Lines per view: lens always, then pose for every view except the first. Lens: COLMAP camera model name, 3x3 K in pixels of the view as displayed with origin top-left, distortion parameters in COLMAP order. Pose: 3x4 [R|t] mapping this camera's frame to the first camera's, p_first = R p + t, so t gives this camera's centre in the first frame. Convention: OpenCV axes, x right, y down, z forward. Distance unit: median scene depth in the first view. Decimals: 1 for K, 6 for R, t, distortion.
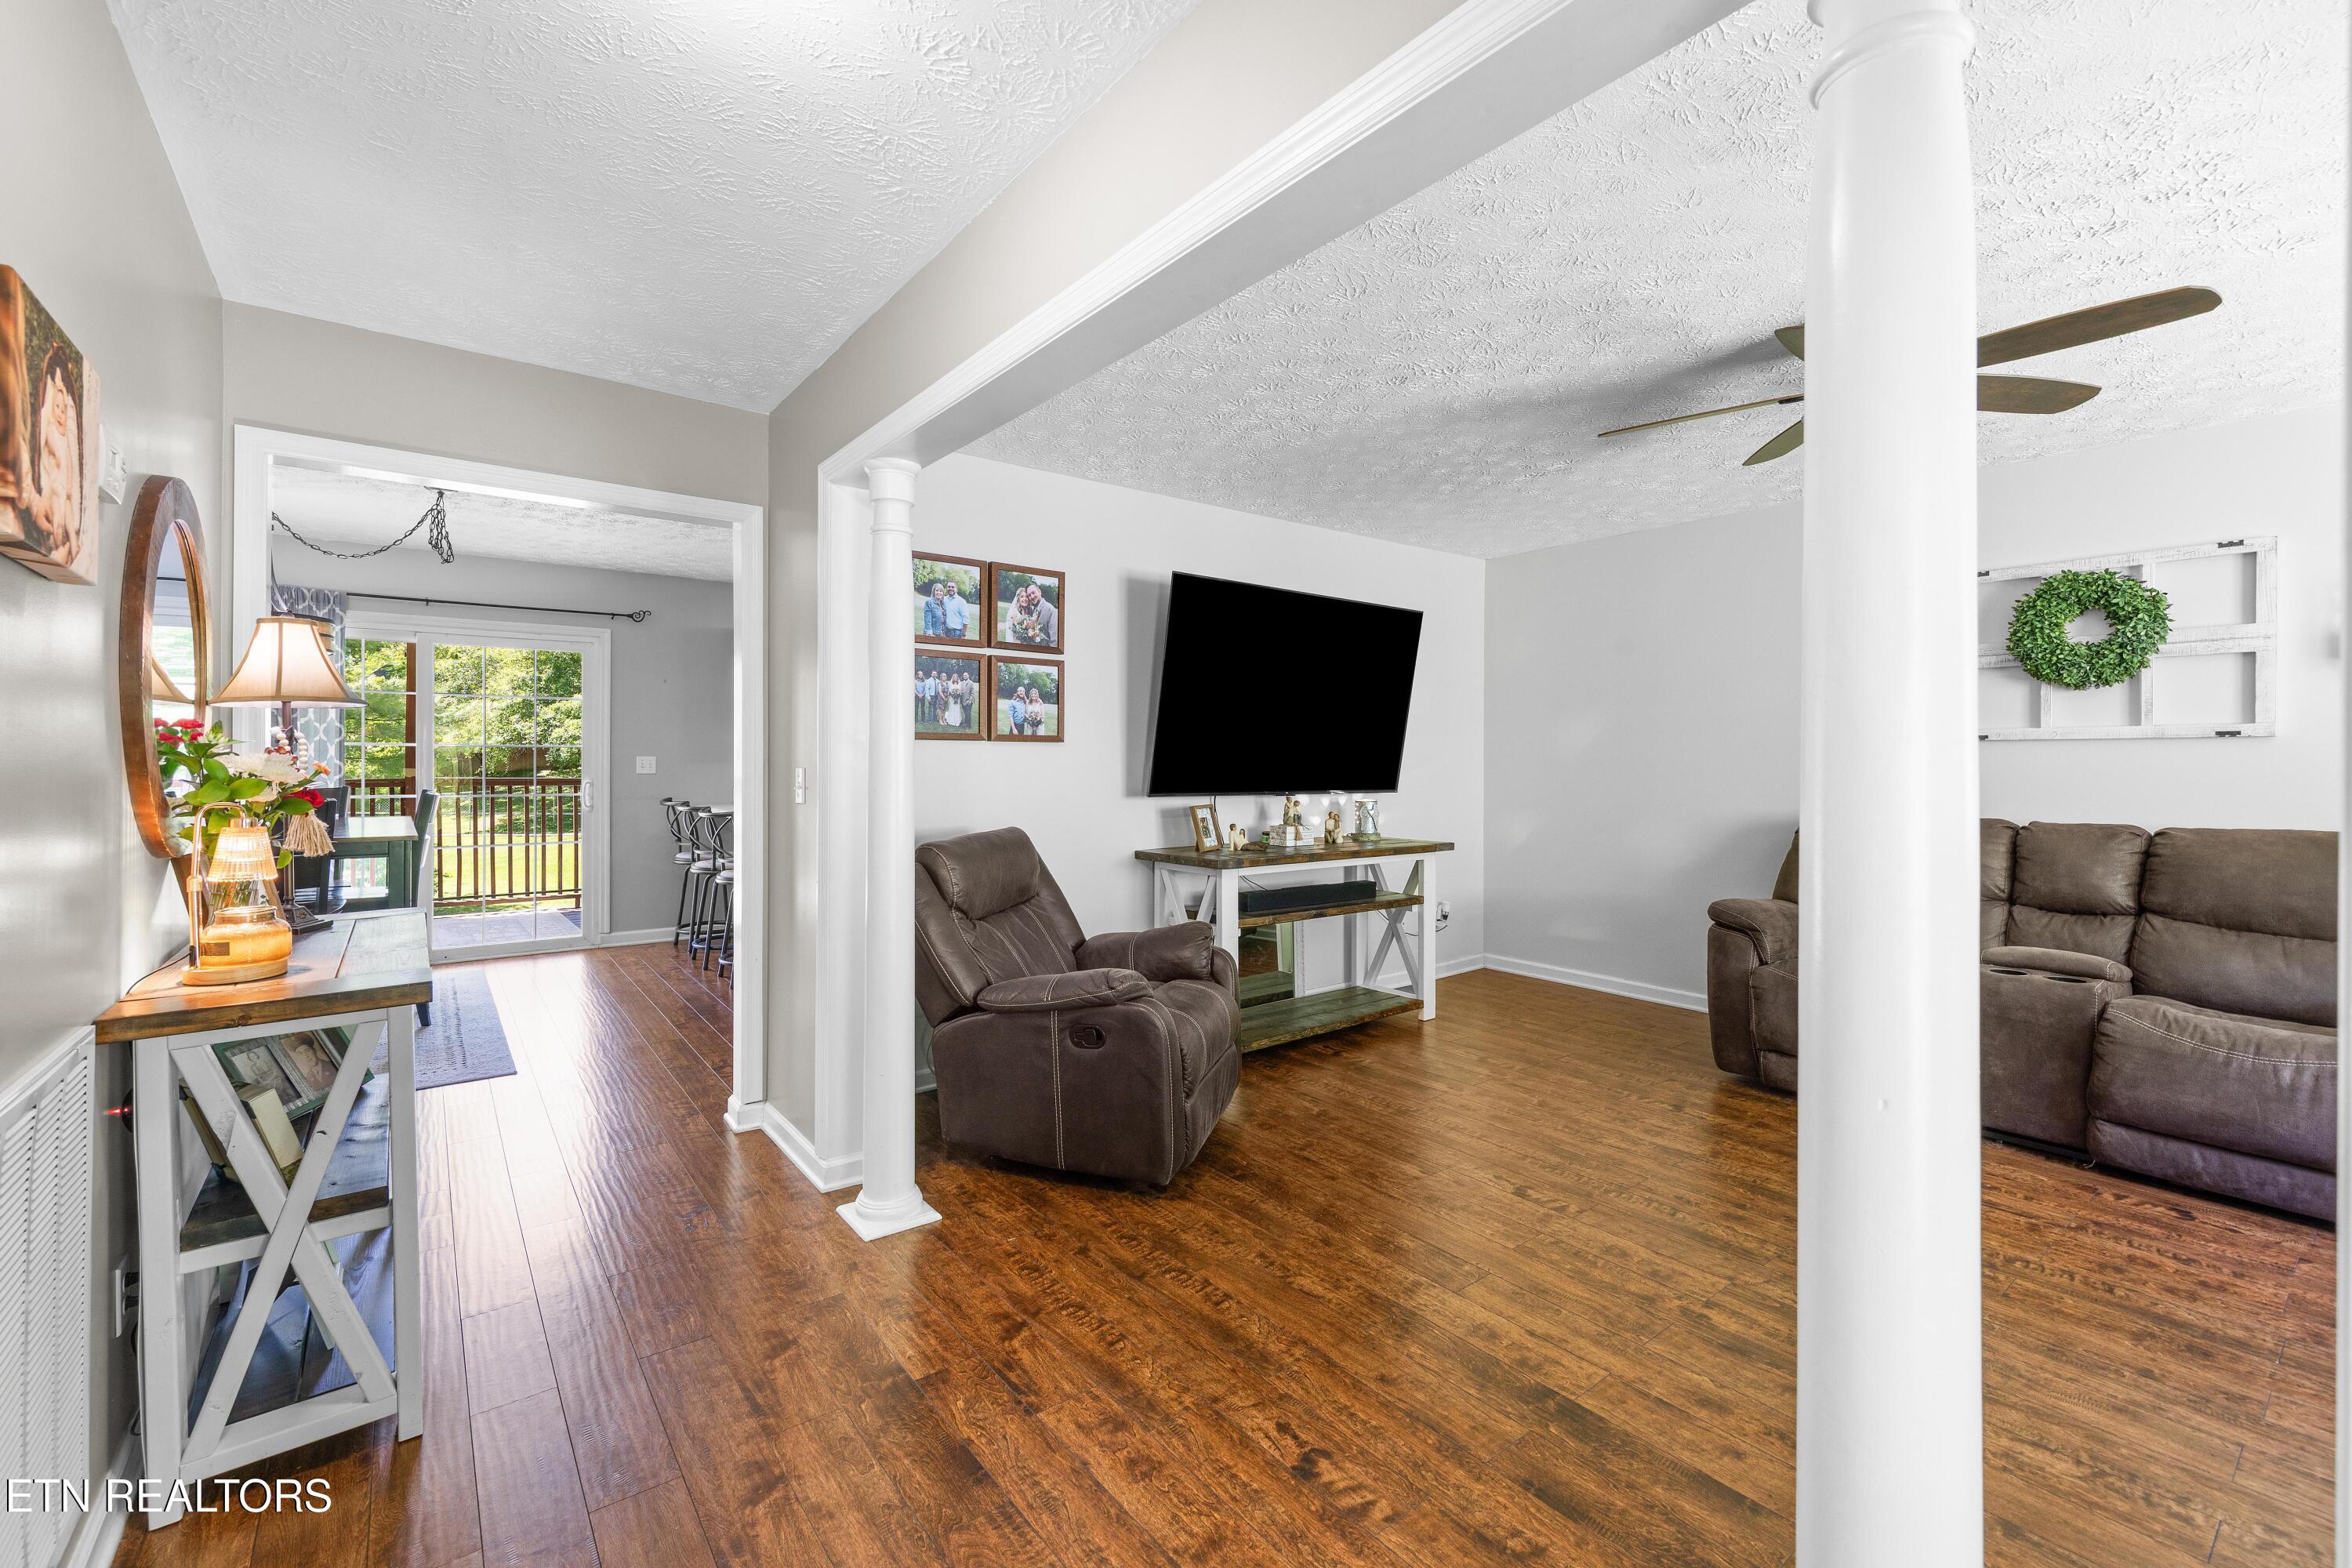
lens RADIAL K [[969.8, 0, 1142.9], [0, 969.8, 769.5], [0, 0, 1]] dist [0.001550, 0.000013]
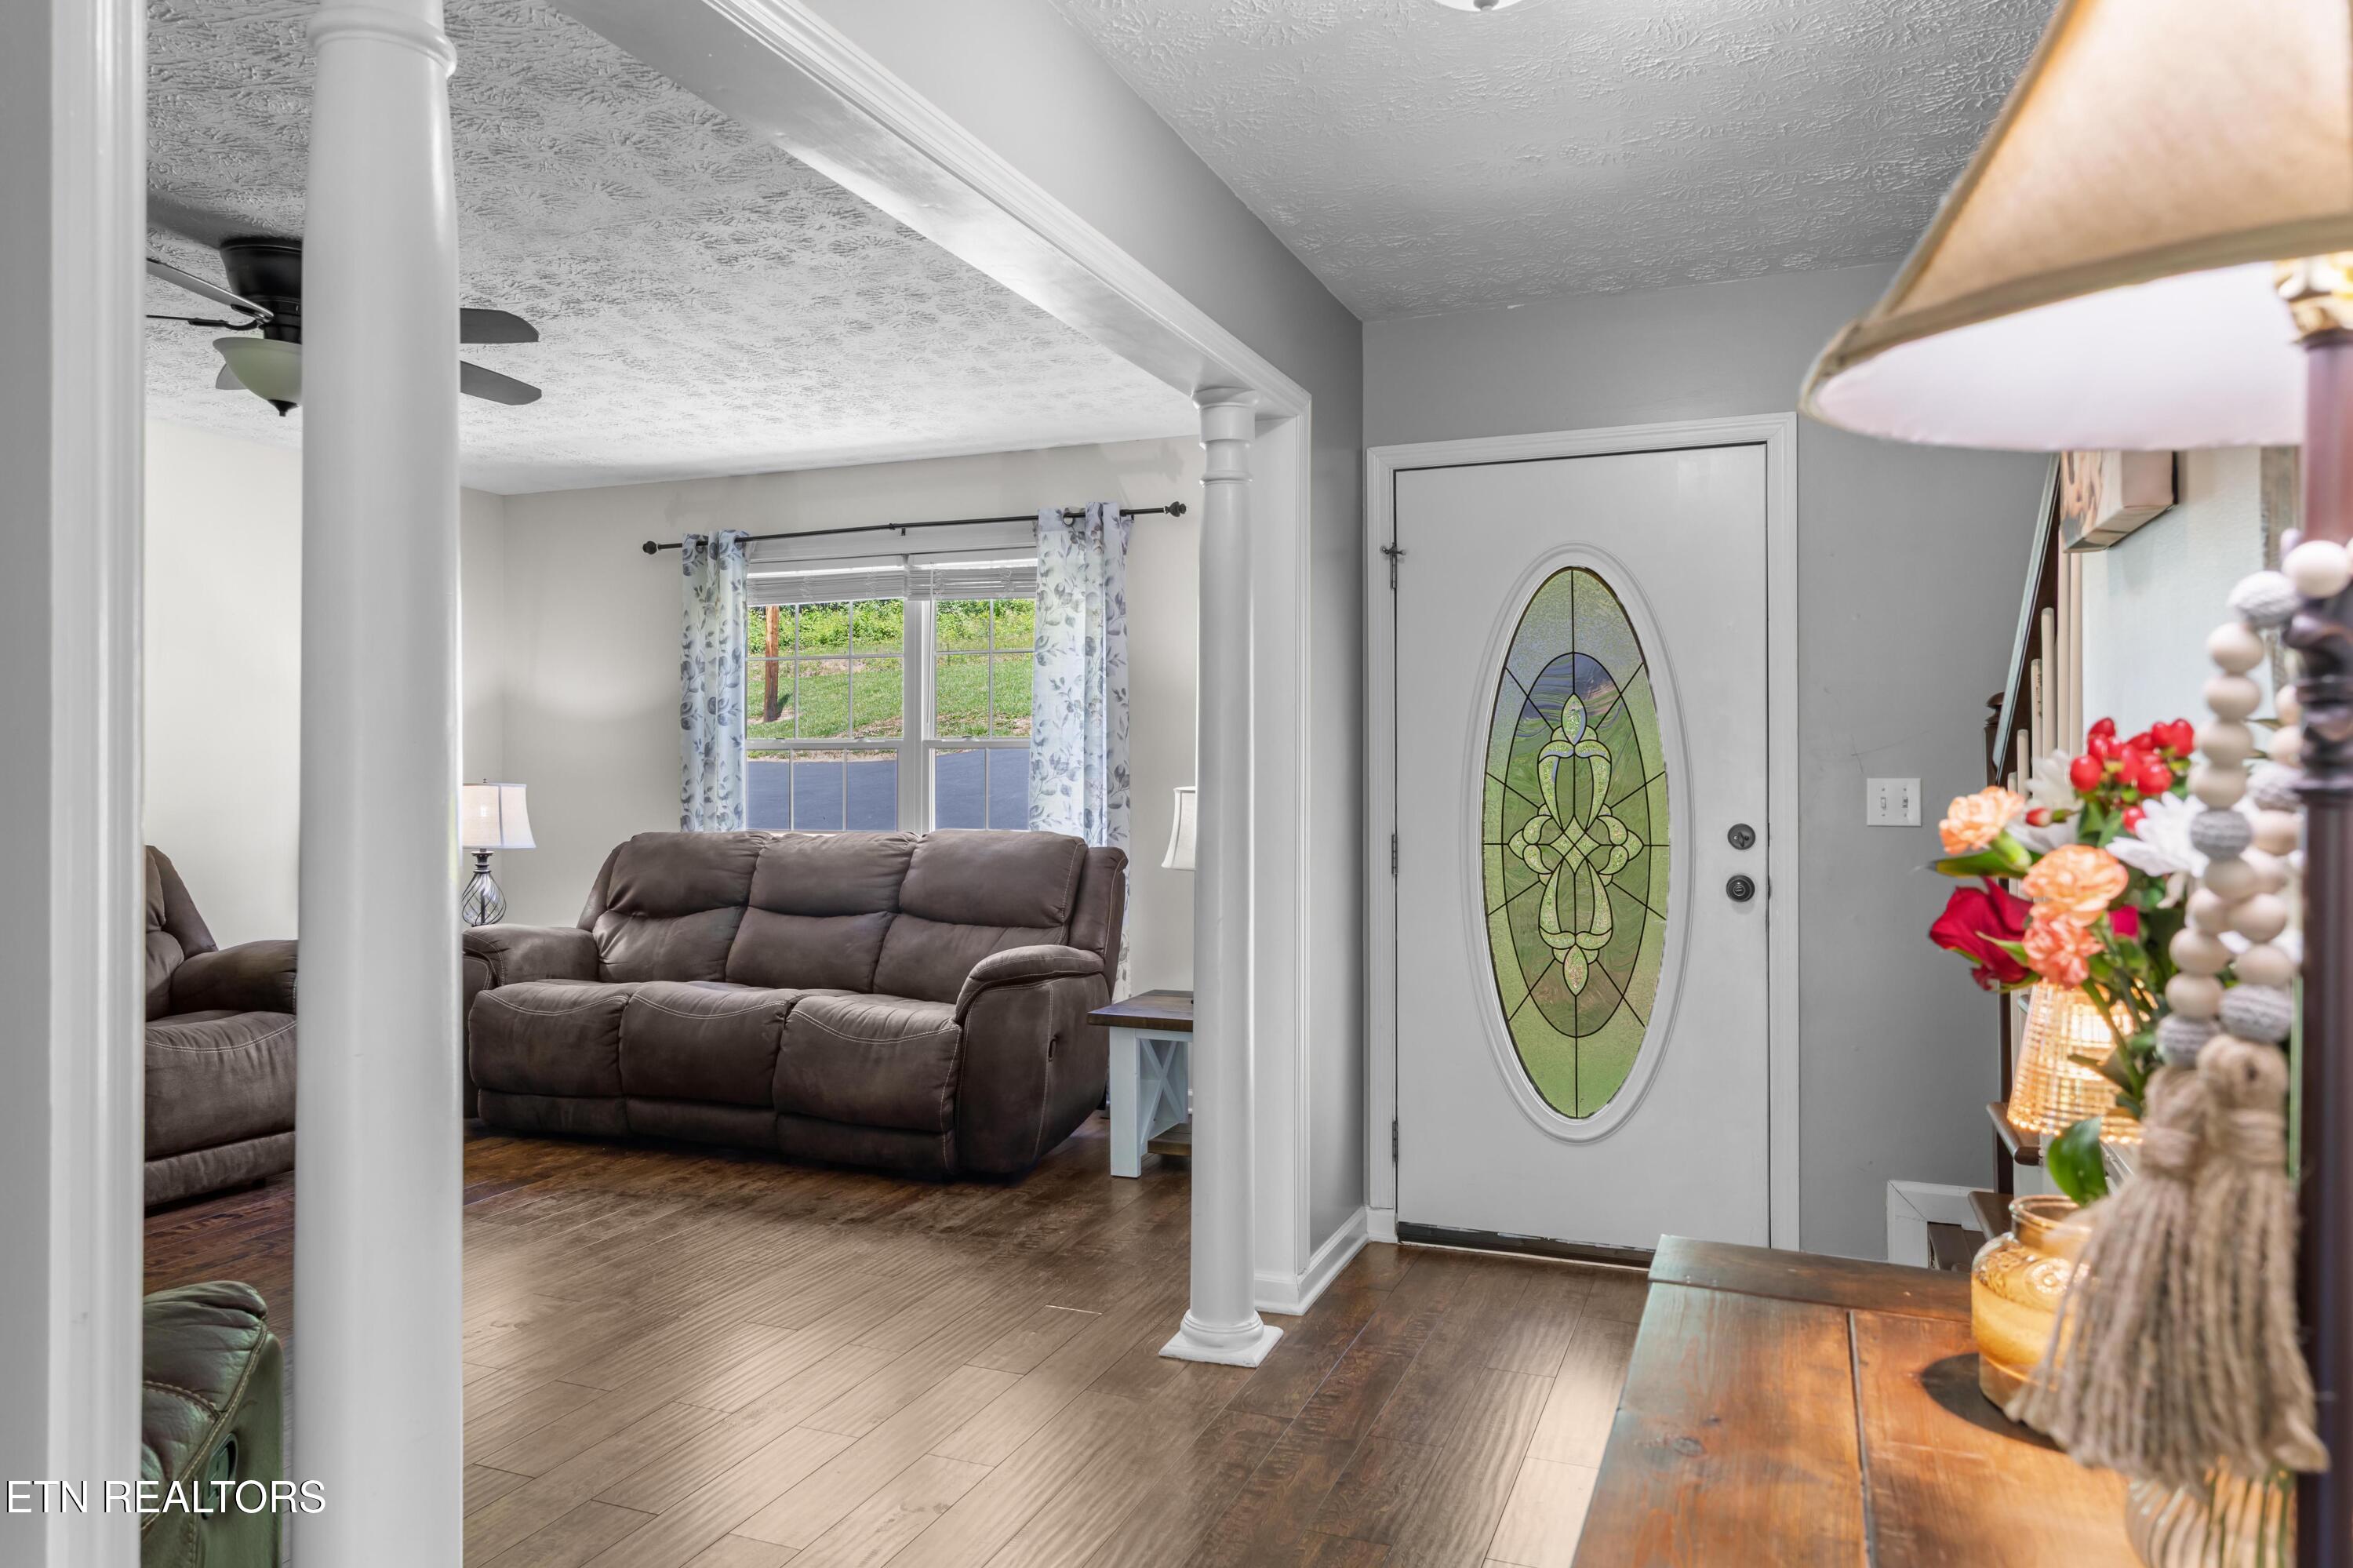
lens RADIAL K [[1584.5, 0, 1113.4], [0, 1584.5, 763.7], [0, 0, 1]] dist [-0.000611, -0.000998]
pose [[-0.499701, -0.000829, 0.866198, -0.640098], [0.004722, 0.999982, 0.003681, -0.008661], [-0.866185, 0.005930, -0.499688, 0.816640]]
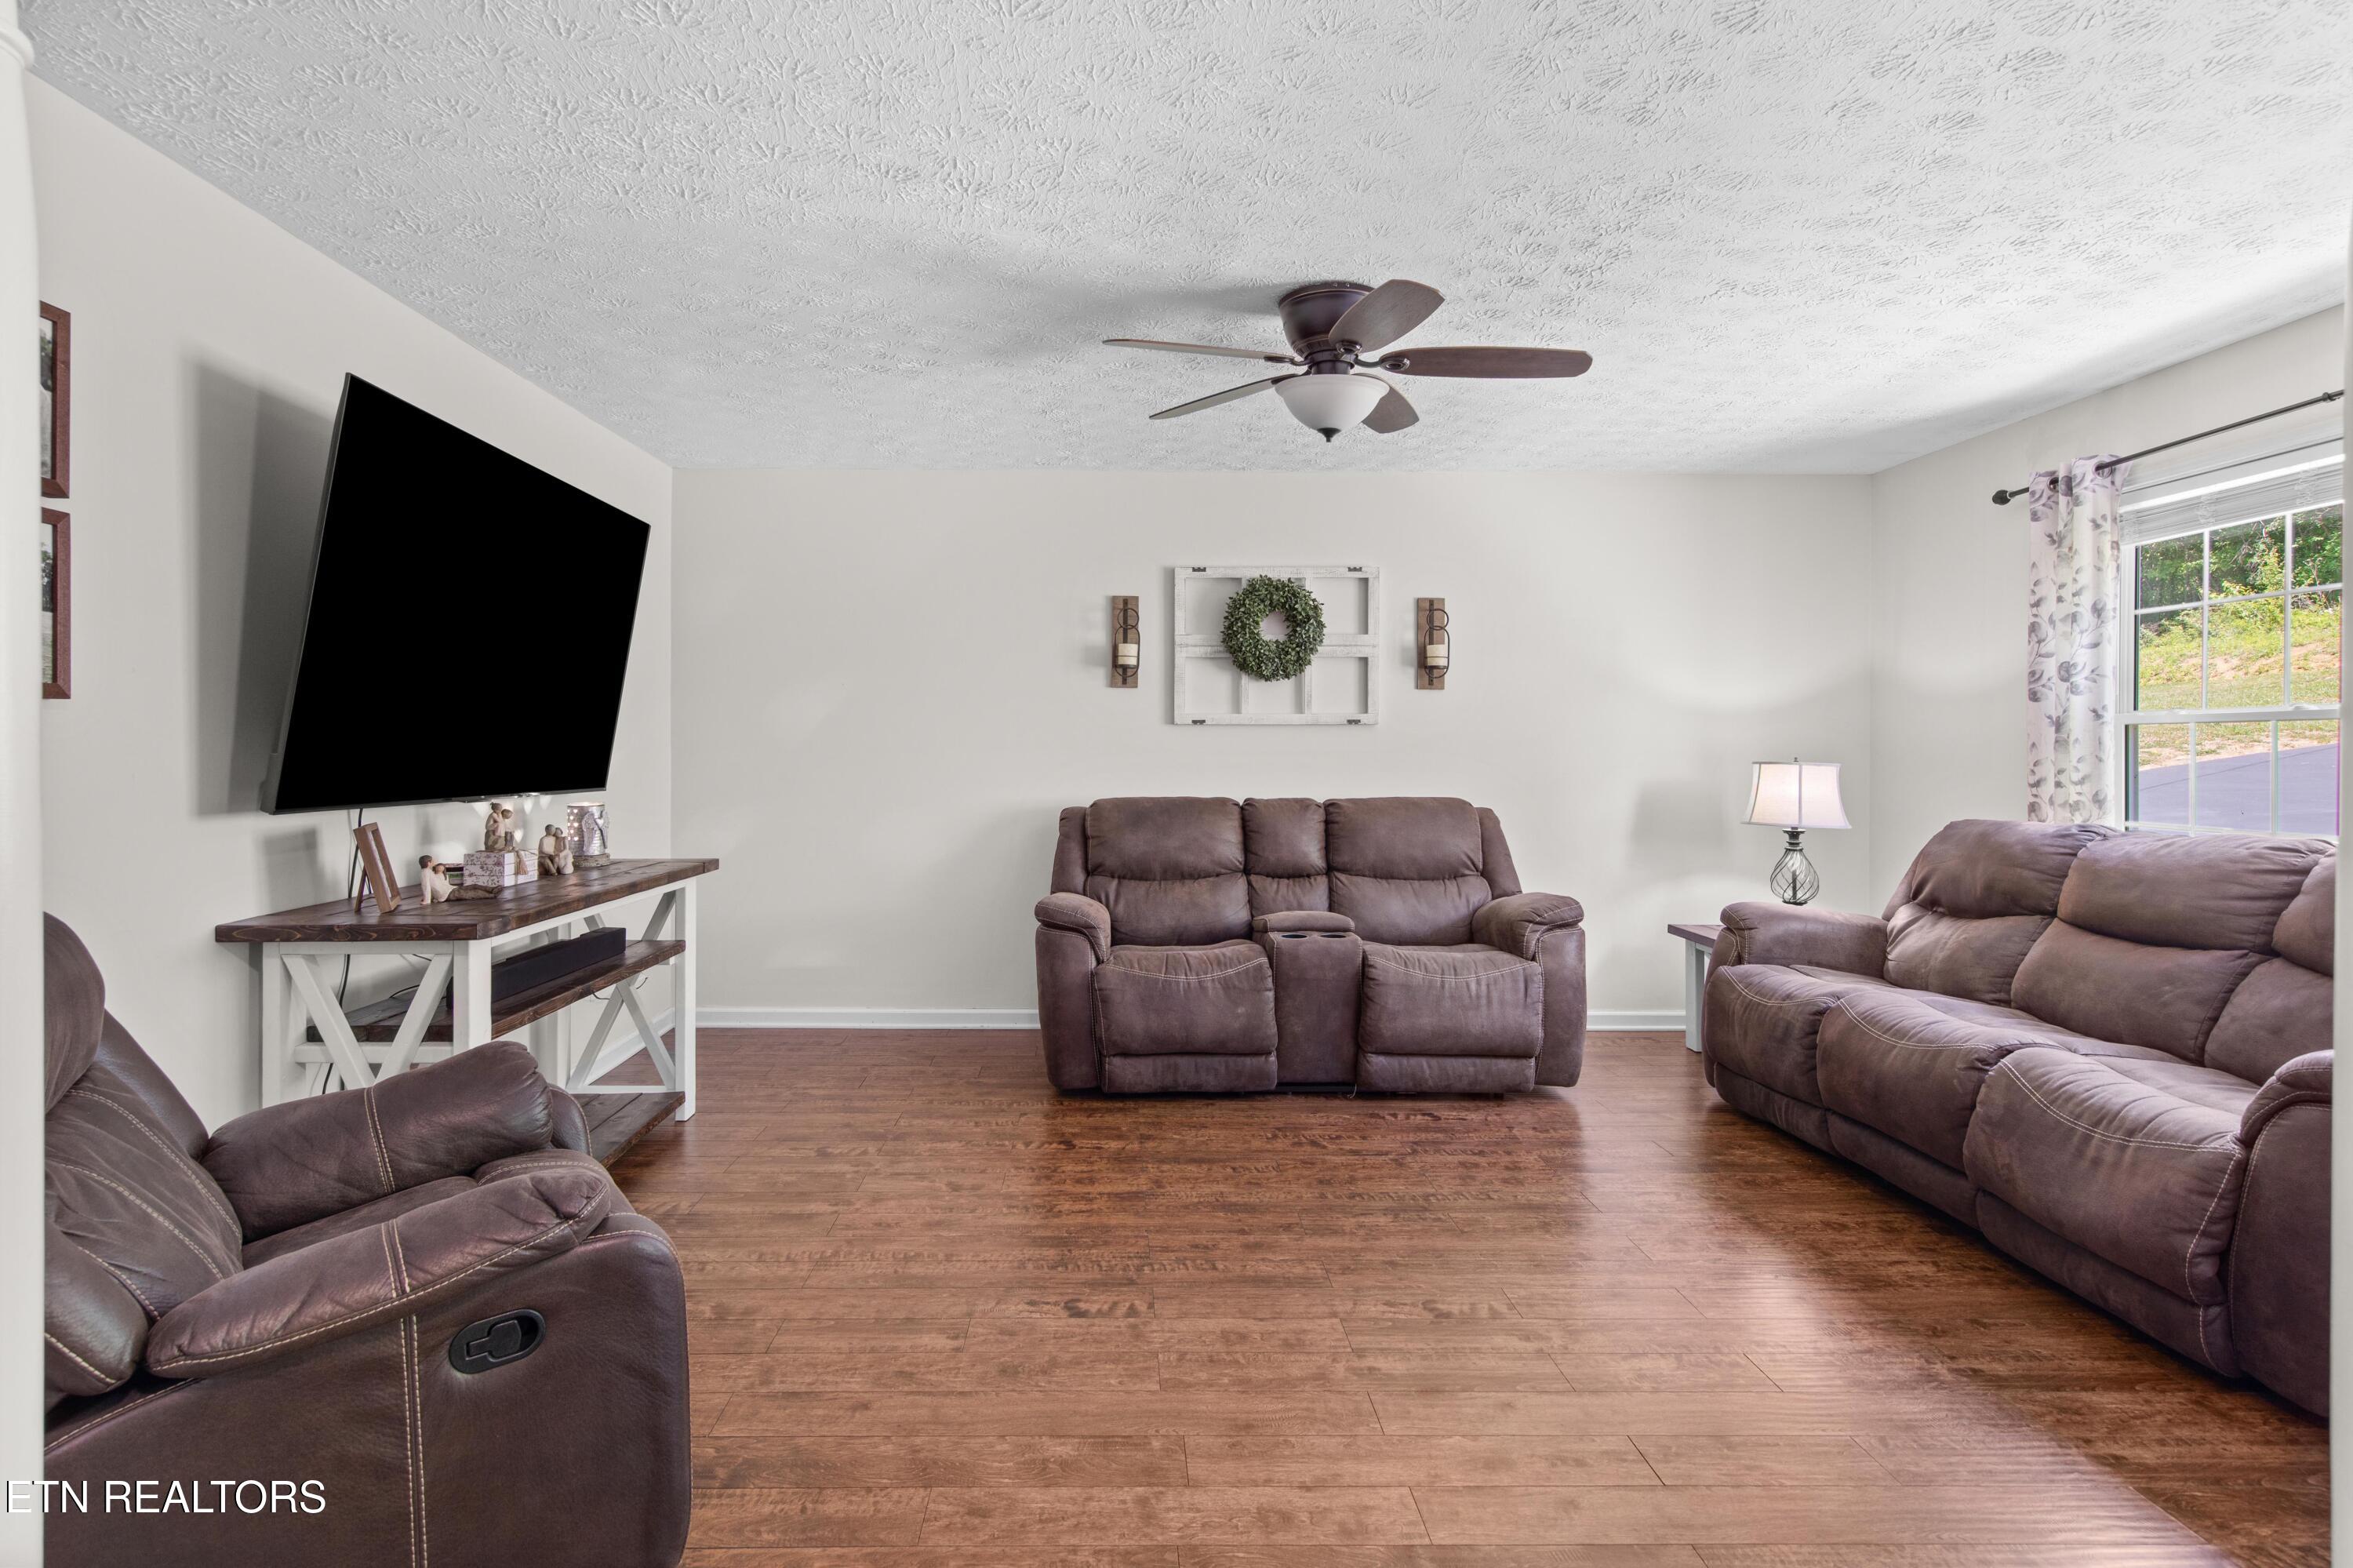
lens RADIAL K [[1169.9, 0, 1126.4], [0, 1169.9, 752.8], [0, 0, 1]] dist [0.010295, -0.002292]
pose [[0.591839, -0.005021, 0.806040, -0.266494], [0.007289, 0.999973, 0.000877, -0.000477], [-0.806023, 0.005356, 0.591860, 0.350471]]
